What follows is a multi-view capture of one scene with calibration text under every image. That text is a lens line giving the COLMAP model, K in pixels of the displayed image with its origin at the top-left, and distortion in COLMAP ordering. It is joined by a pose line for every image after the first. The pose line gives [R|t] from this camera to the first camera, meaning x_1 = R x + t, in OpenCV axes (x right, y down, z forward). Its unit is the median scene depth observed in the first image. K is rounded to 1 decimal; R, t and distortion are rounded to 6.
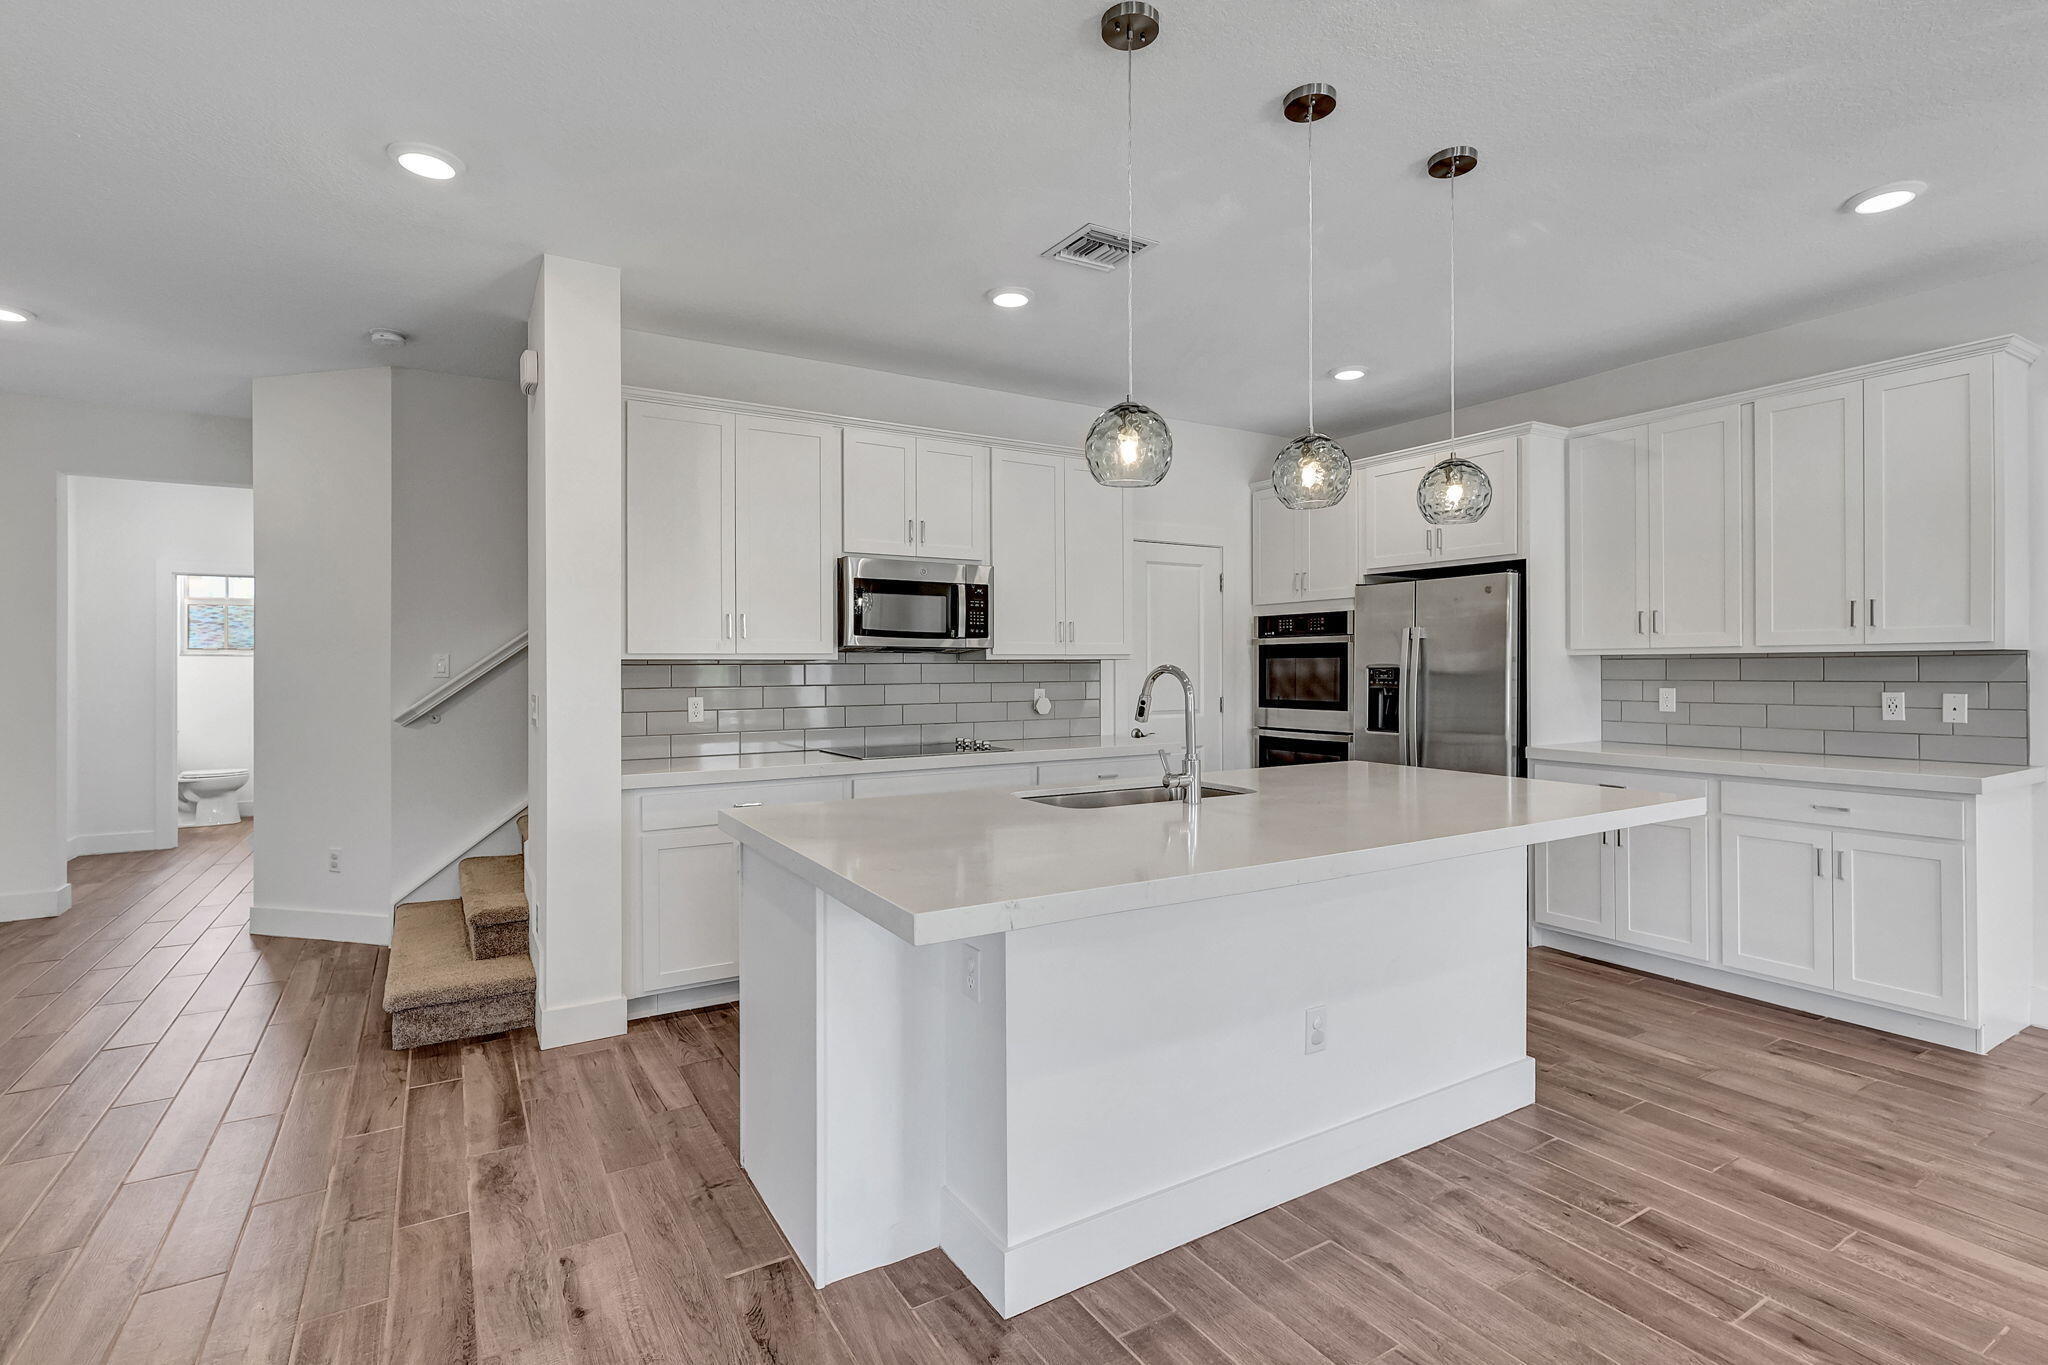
lens RADIAL K [[952.9, 0, 1006.5], [0, 952.9, 669.4], [0, 0, 1]] dist [-0.003812, 0.001454]
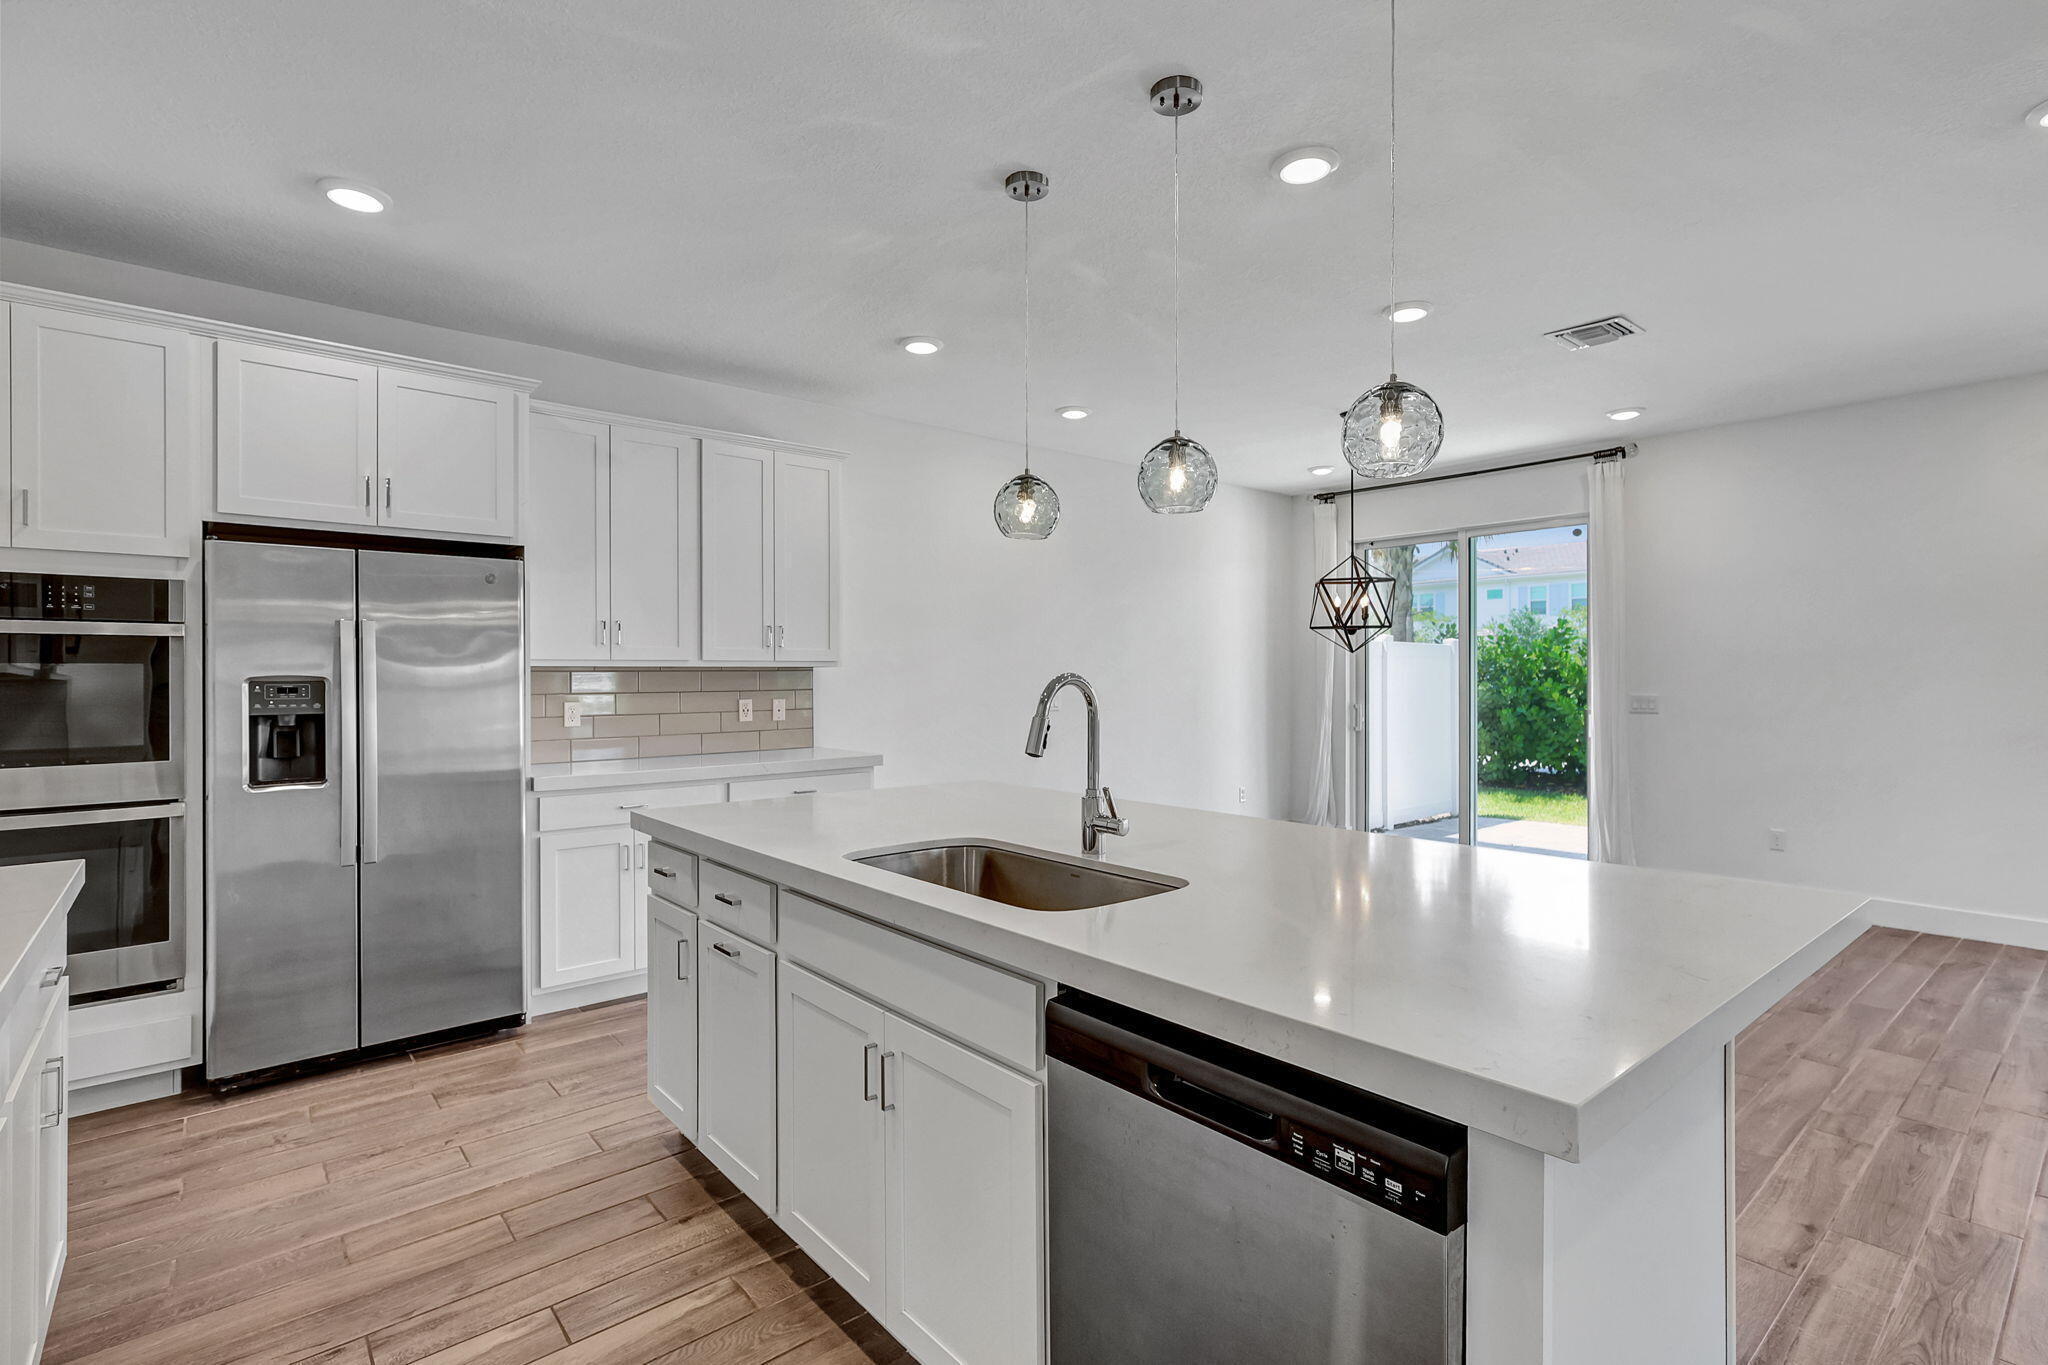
lens RADIAL K [[957.9, 0, 1057.4], [0, 957.9, 681.0], [0, 0, 1]] dist [-0.001779, 0.001467]
pose [[-0.179466, -0.001002, 0.983764, -0.363634], [0.008289, 0.999962, 0.002531, -0.000048], [-0.983729, 0.008608, -0.179451, 0.760748]]
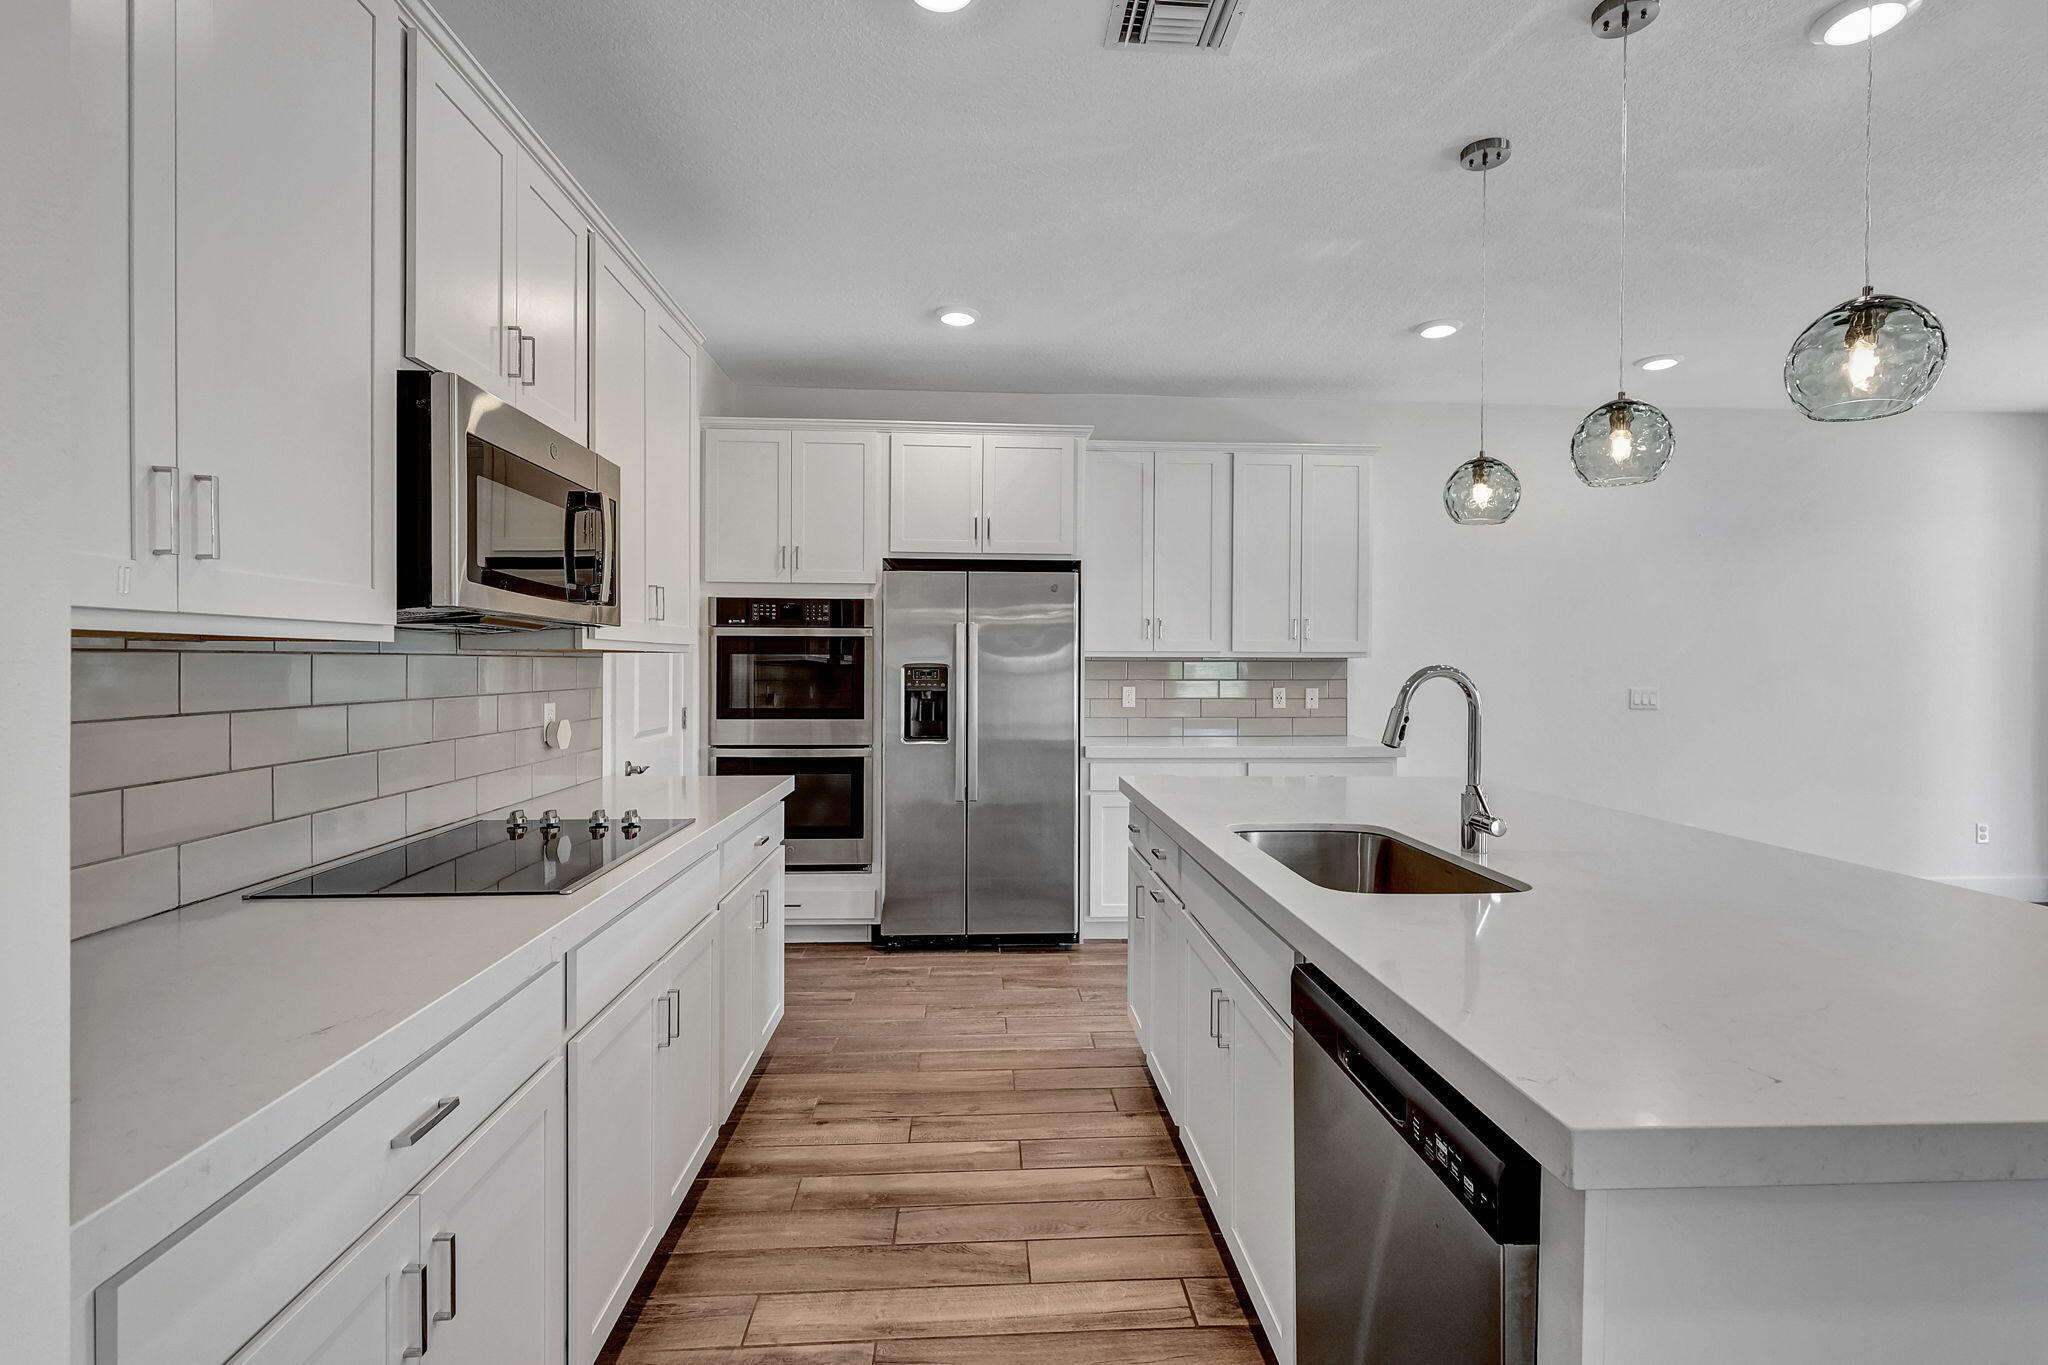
lens RADIAL K [[957.9, 0, 1048.1], [0, 957.9, 677.1], [0, 0, 1]] dist [-0.001779, 0.001467]
pose [[0.455792, -0.004895, 0.890073, -0.402502], [-0.003817, 0.999965, 0.007455, -0.000154], [-0.890078, -0.006795, 0.455757, 0.622160]]
